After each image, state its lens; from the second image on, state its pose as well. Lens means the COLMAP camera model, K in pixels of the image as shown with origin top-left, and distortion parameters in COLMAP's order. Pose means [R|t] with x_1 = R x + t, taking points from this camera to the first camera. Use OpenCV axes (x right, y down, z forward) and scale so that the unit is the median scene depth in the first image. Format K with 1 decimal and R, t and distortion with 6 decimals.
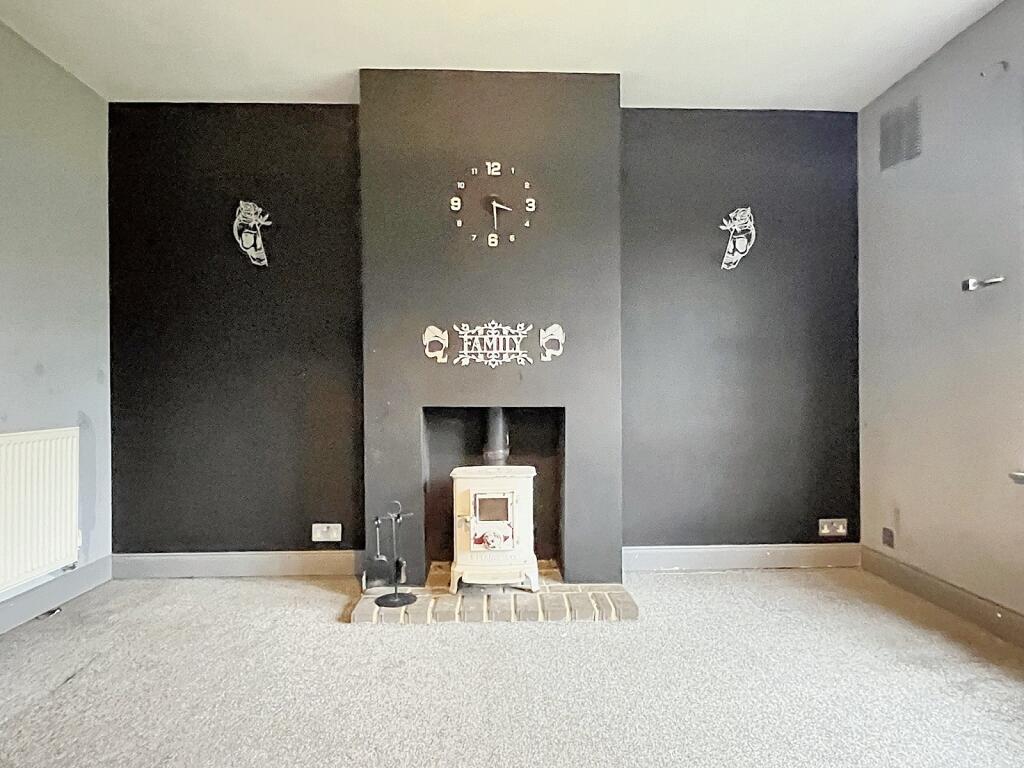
lens RADIAL K [[616.0, 0, 512.0], [0, 616.0, 384.0], [0, 0, 1]] dist [0.001545, -0.001637]
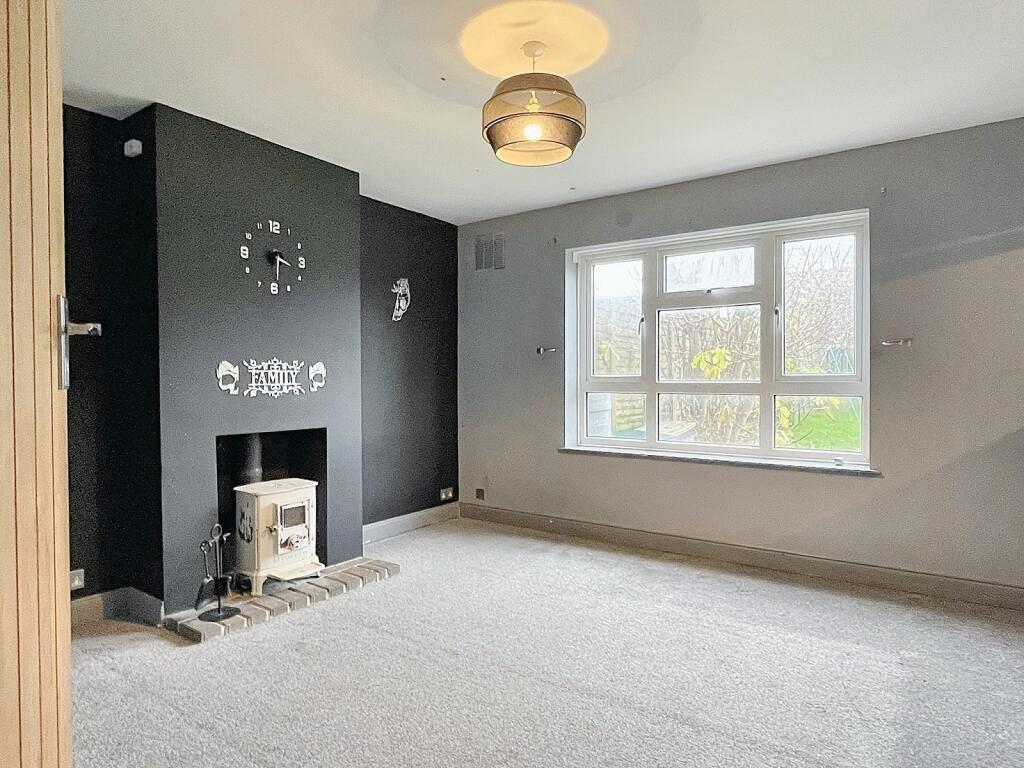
lens RADIAL K [[614.7, 0, 510.0], [0, 614.7, 389.3], [0, 0, 1]] dist [-0.001967, -0.000077]
pose [[0.607738, -0.013262, 0.794027, -0.686832], [-0.002469, 0.999824, 0.018589, -0.065594], [-0.794134, -0.013258, 0.607599, -0.063293]]
